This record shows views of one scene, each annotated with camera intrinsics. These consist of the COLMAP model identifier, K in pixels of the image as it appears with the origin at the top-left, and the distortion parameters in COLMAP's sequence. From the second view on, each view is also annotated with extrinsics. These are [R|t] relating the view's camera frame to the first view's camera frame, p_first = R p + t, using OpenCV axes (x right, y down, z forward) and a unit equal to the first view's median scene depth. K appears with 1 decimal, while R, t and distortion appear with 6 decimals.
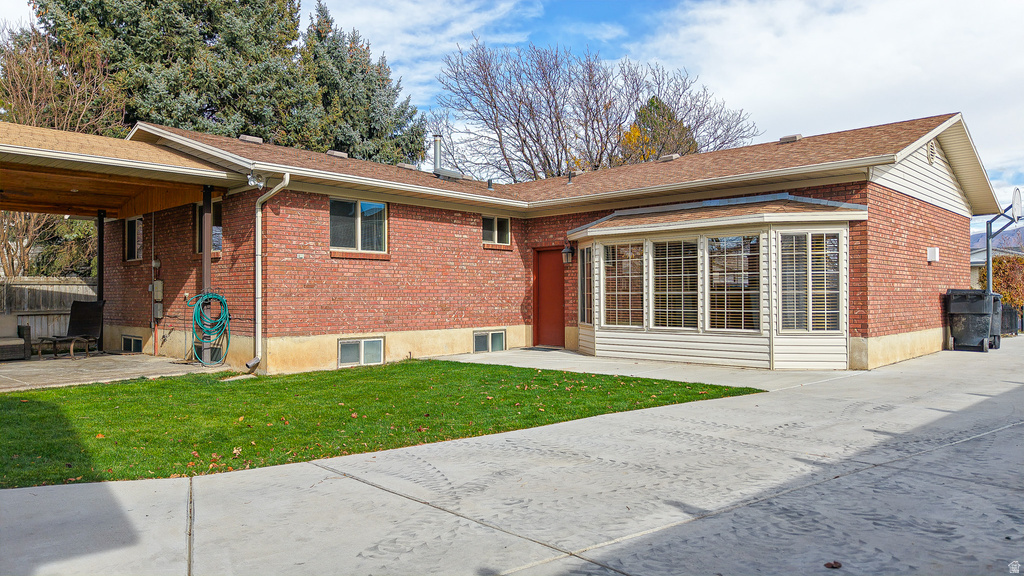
lens RADIAL K [[685.9, 0, 512.1], [0, 685.9, 288.2], [0, 0, 1]] dist [0.020702, -0.031263]
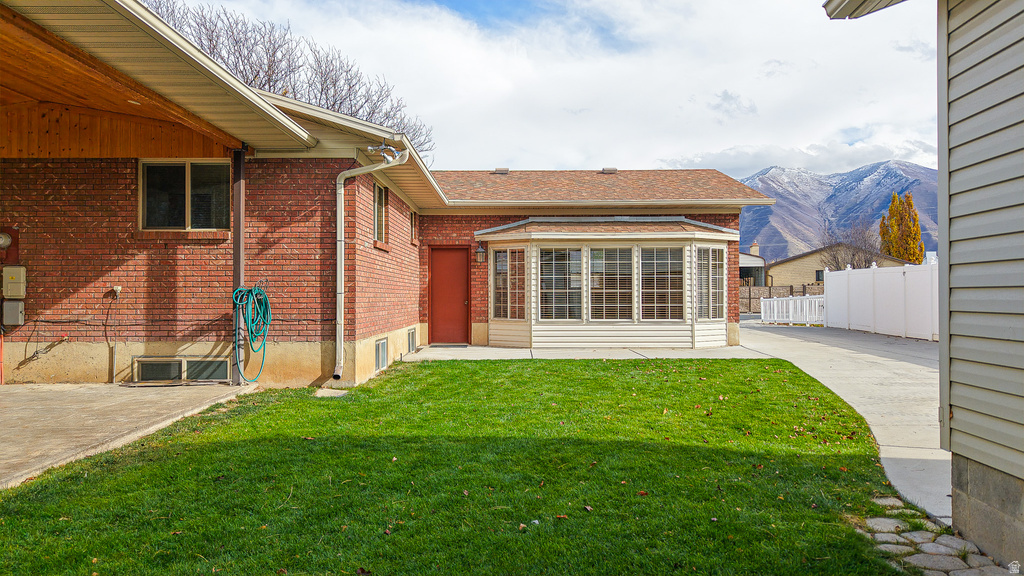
lens RADIAL K [[685.9, 0, 523.5], [0, 685.9, 290.3], [0, 0, 1]] dist [0.020702, -0.031263]
pose [[0.722729, 0.007681, 0.691089, -0.713341], [-0.008131, 0.999964, -0.002610, 0.010162], [-0.691084, -0.003732, 0.722765, 0.238695]]
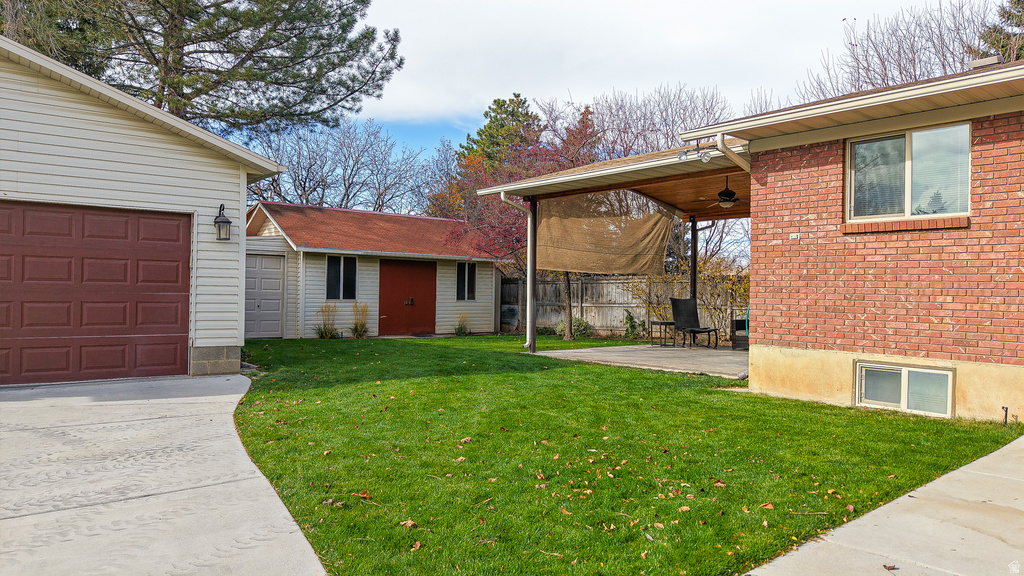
lens RADIAL K [[685.9, 0, 518.9], [0, 685.9, 291.5], [0, 0, 1]] dist [0.020702, -0.031263]
pose [[-0.100916, 0.003897, -0.994887, 0.414092], [-0.004416, 0.999981, 0.004365, 0.008673], [0.994885, 0.004834, -0.100896, 0.746655]]
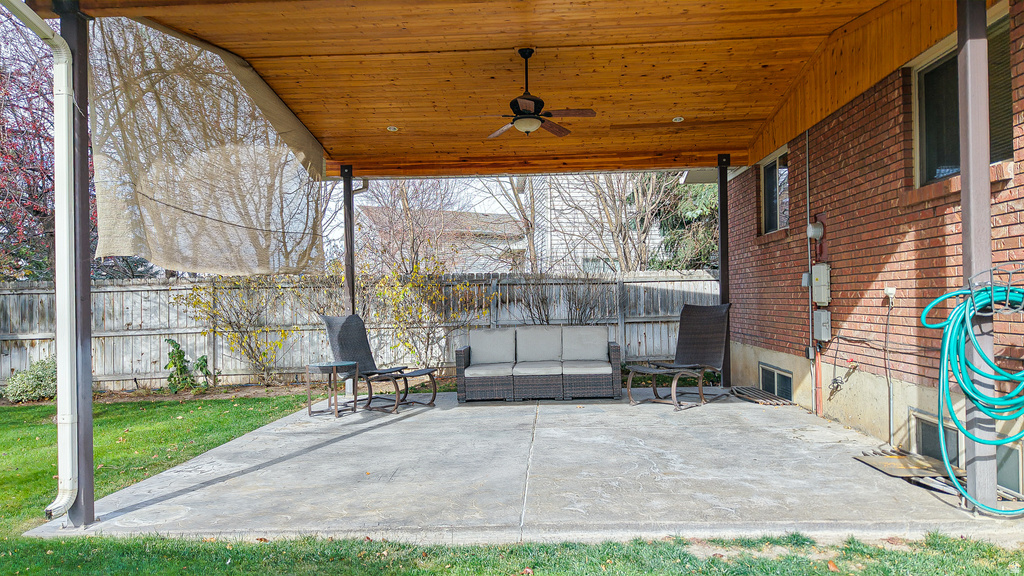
lens RADIAL K [[685.9, 0, 507.9], [0, 685.9, 287.1], [0, 0, 1]] dist [0.020702, -0.031263]
pose [[0.634241, -0.018999, -0.772902, -0.322400], [0.019626, 0.999771, -0.008471, 0.005901], [0.772886, -0.009797, 0.634469, 0.600941]]
